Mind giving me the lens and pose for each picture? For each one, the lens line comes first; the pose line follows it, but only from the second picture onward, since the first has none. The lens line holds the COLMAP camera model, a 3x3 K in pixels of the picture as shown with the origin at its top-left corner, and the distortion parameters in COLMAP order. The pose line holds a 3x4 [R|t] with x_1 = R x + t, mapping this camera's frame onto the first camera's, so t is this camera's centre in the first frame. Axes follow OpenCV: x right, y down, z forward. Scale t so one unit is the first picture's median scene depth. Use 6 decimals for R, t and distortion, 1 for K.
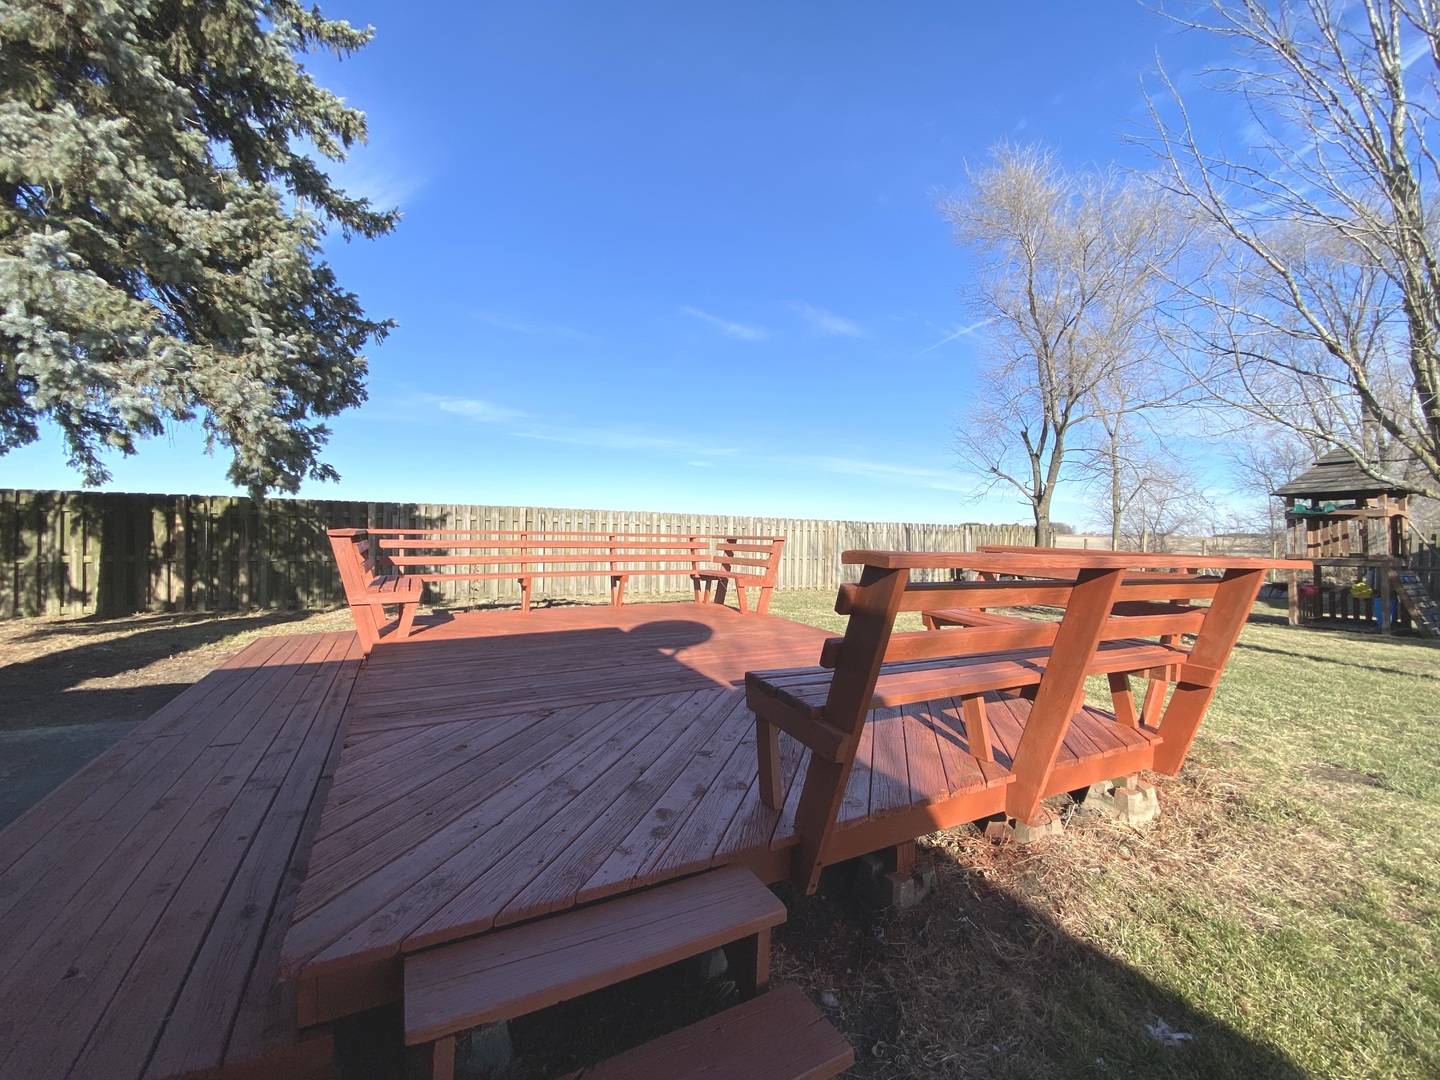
lens RADIAL K [[596.0, 0, 713.1], [0, 596.0, 538.0], [0, 0, 1]] dist [-0.006669, -0.010228]
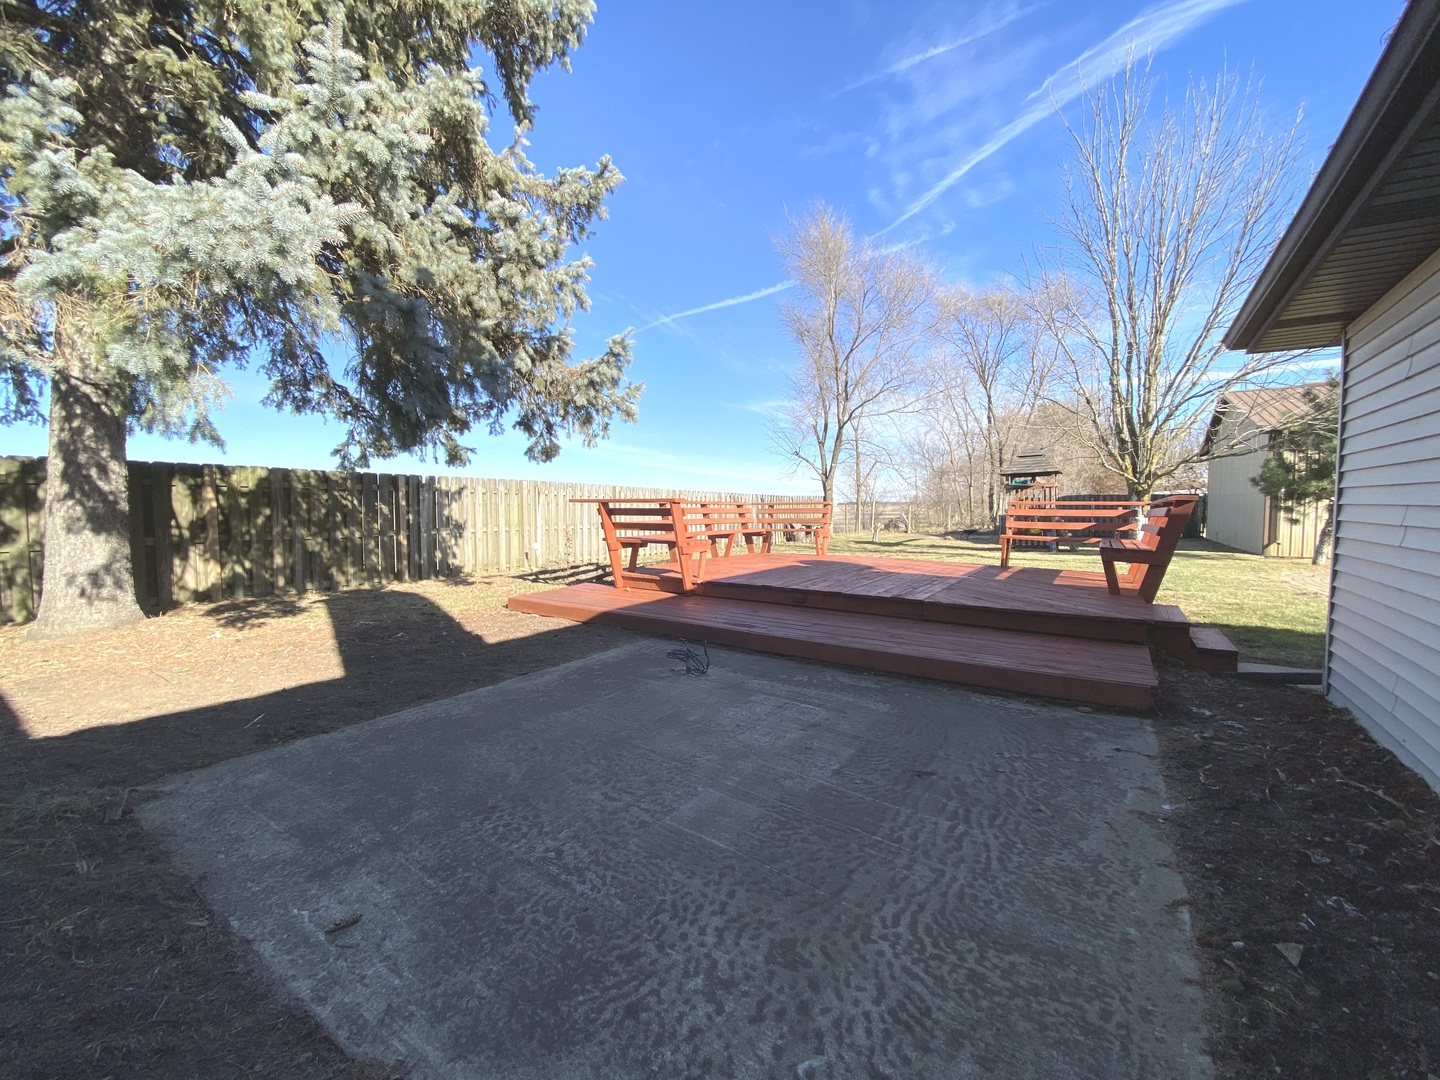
lens RADIAL K [[596.0, 0, 728.9], [0, 596.0, 541.9], [0, 0, 1]] dist [-0.006669, -0.010228]
pose [[0.869001, -0.047379, 0.492538, -0.627982], [0.025441, 0.998367, 0.051152, 0.013177], [-0.494157, -0.031920, 0.868787, -0.102296]]
